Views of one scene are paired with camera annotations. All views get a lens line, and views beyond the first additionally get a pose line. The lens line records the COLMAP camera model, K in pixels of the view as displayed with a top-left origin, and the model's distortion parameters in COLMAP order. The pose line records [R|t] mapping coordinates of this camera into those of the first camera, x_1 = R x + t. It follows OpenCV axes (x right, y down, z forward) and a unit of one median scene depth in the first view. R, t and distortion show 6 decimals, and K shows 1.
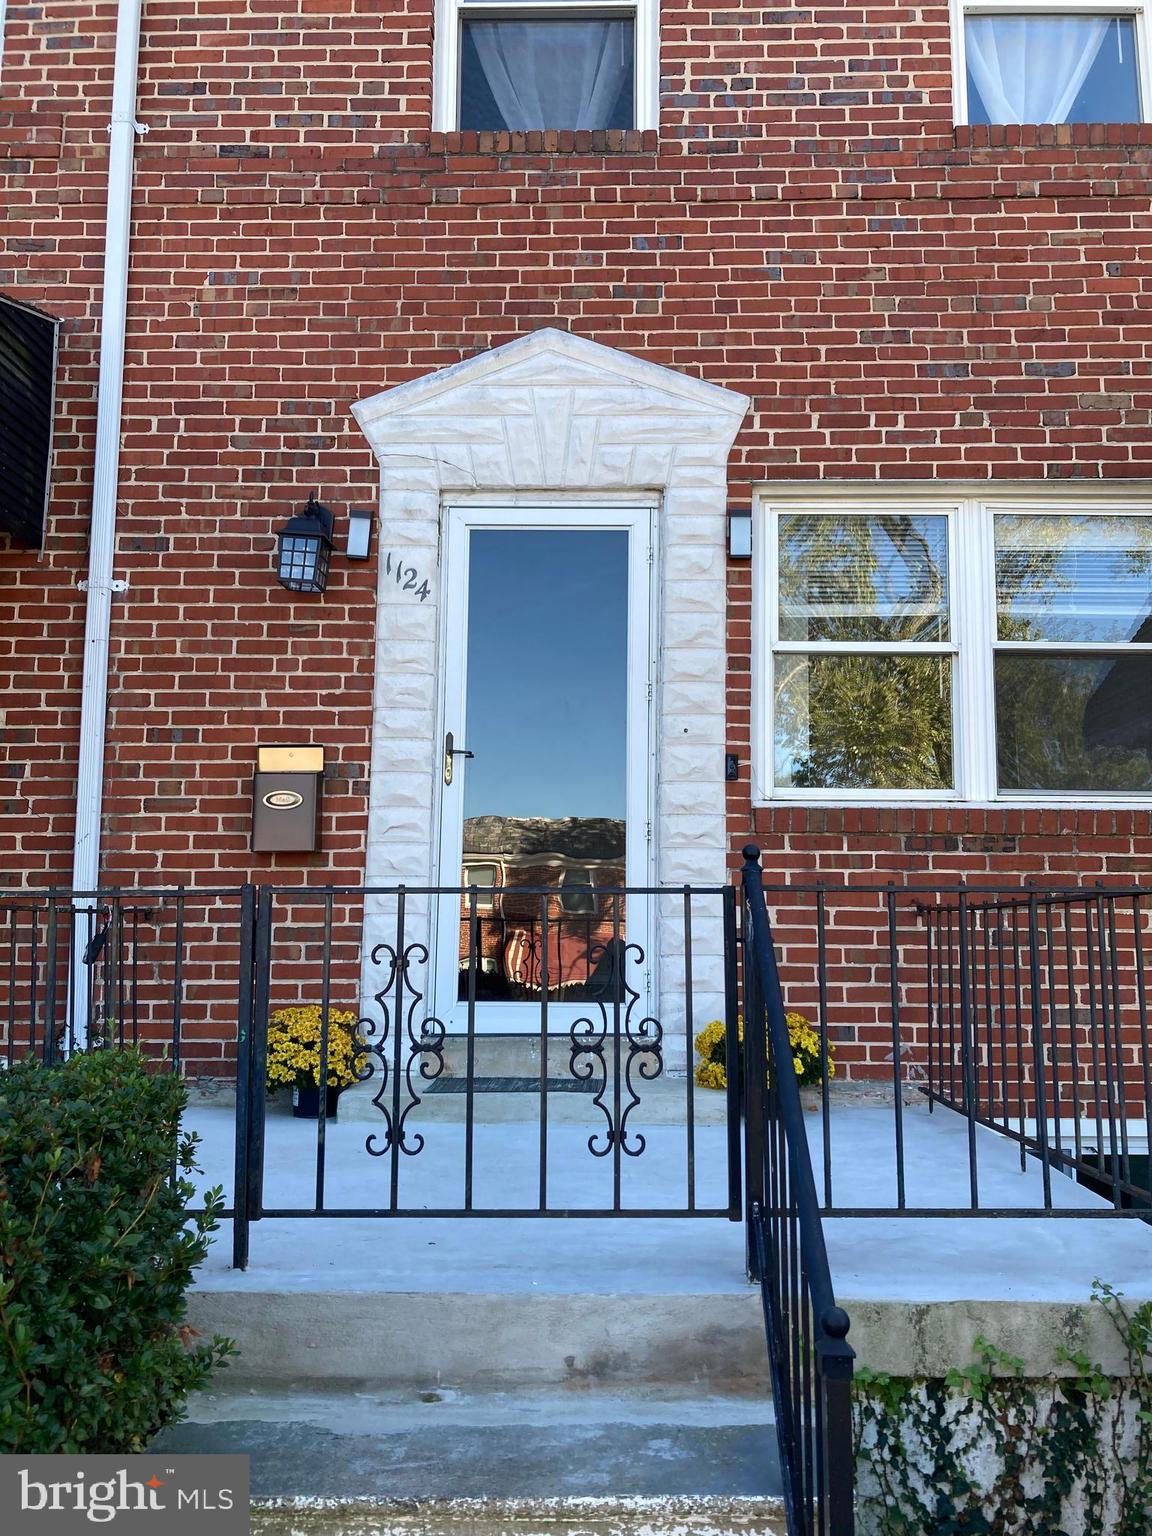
lens RADIAL K [[1253.2, 0, 576.0], [0, 1253.2, 768.0], [0, 0, 1]] dist [0.046469, -0.067260]
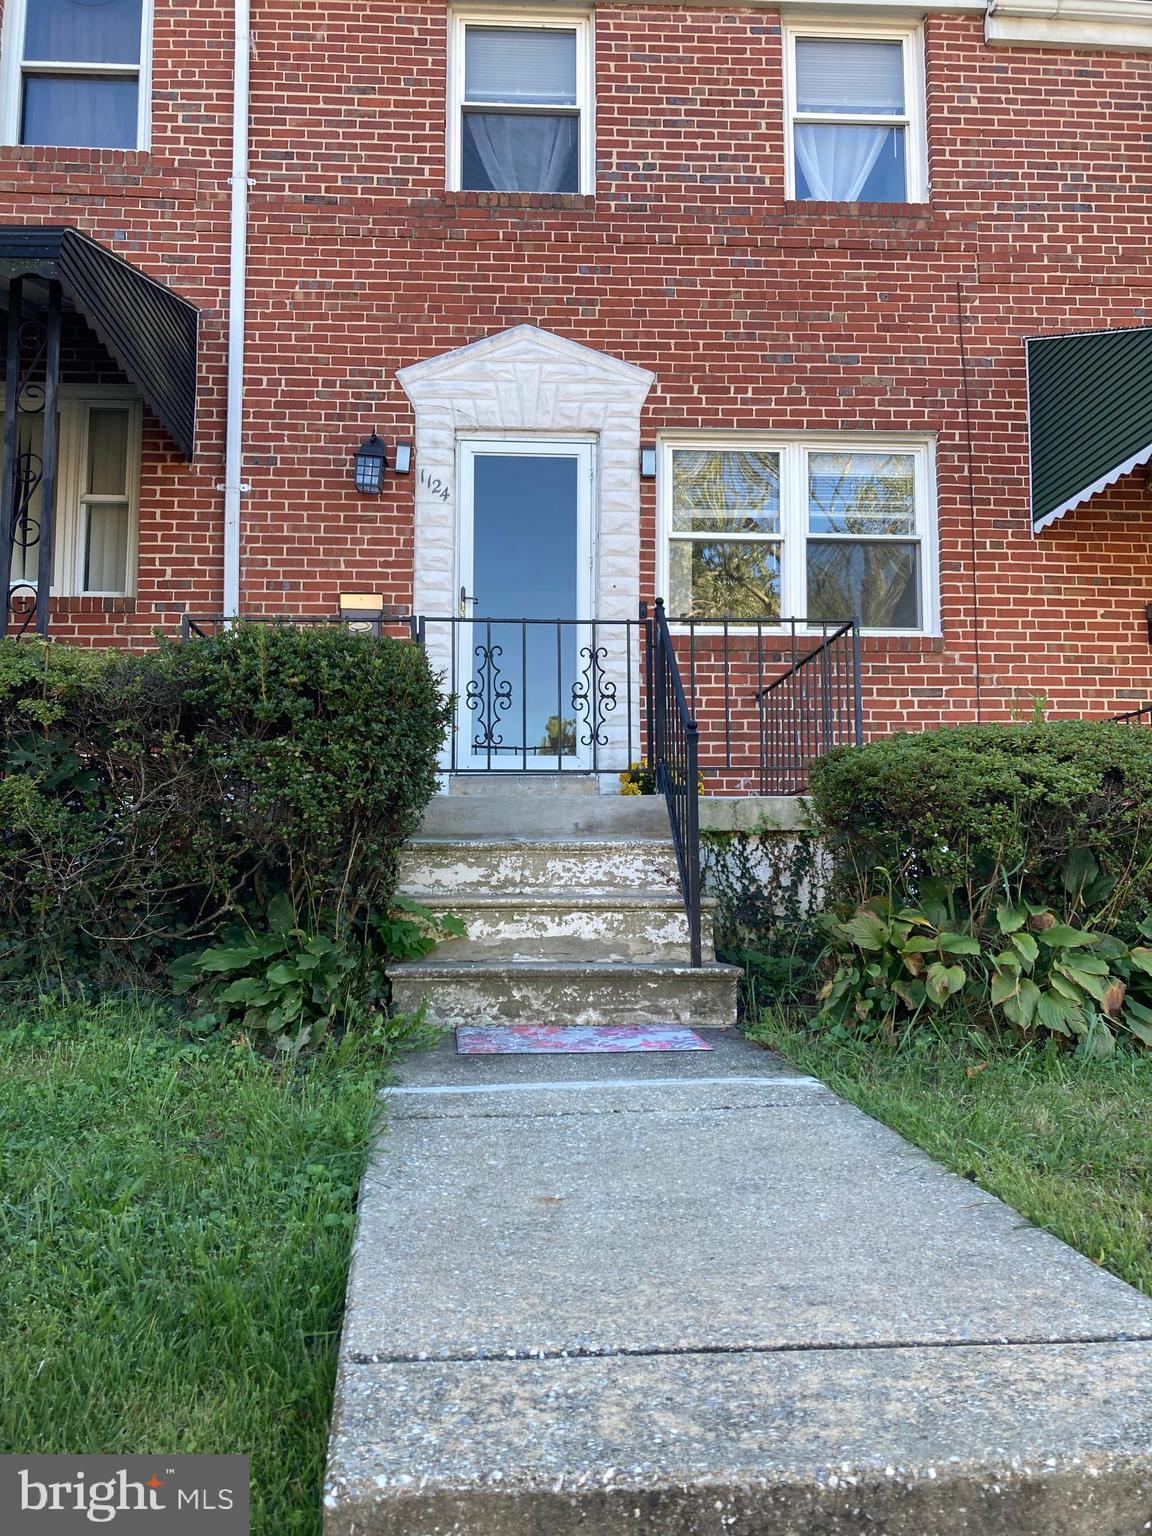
lens RADIAL K [[1253.2, 0, 576.0], [0, 1253.2, 768.0], [0, 0, 1]] dist [0.046469, -0.067260]
pose [[0.996643, -0.001750, 0.081850, -0.086117], [-0.000271, 0.999695, 0.024679, 0.153330], [-0.081868, -0.024619, 0.996339, -0.547861]]
